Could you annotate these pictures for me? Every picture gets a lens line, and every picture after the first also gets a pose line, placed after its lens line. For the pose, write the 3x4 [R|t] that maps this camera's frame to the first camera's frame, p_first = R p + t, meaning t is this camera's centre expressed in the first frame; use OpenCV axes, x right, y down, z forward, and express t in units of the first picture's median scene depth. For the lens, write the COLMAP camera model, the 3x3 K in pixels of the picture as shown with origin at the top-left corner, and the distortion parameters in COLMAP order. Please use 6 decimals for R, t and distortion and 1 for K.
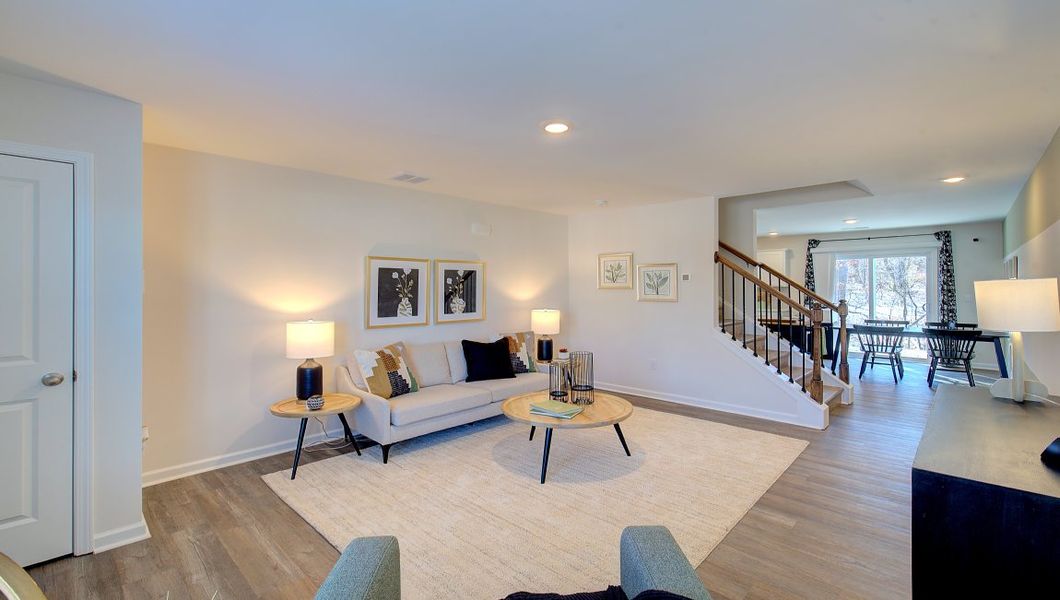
lens RADIAL K [[456.1, 0, 532.1], [0, 456.1, 281.7], [0, 0, 1]] dist [0.001377, 0.000175]
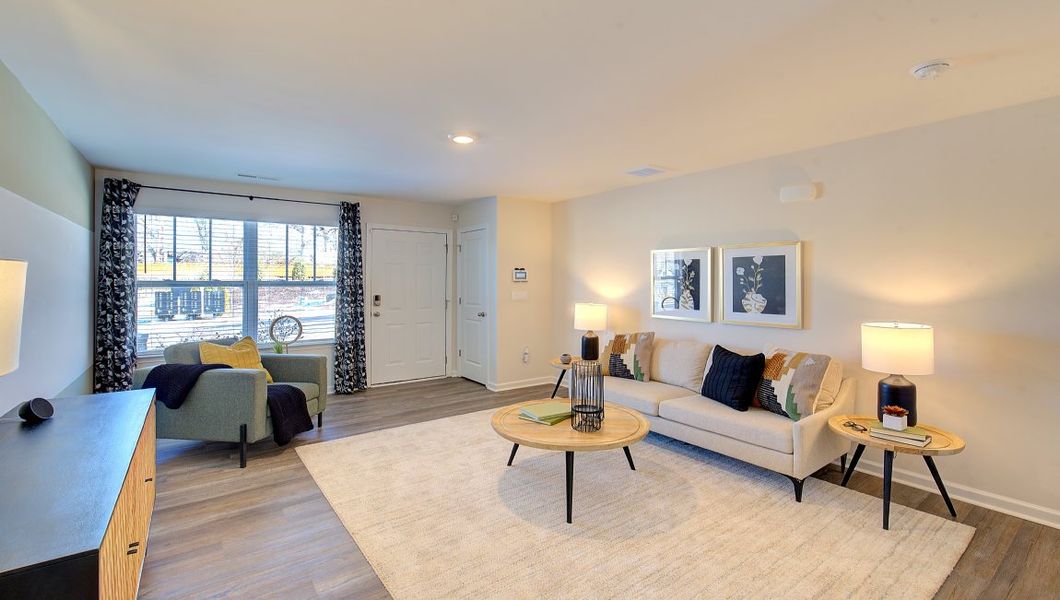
lens RADIAL K [[456.1, 0, 532.1], [0, 456.1, 281.7], [0, 0, 1]] dist [0.001377, 0.000175]
pose [[-0.162520, 0.005648, -0.986689, 0.662761], [0.010211, 0.999940, 0.004042, 0.009980], [0.986652, -0.009418, -0.162568, 0.777403]]
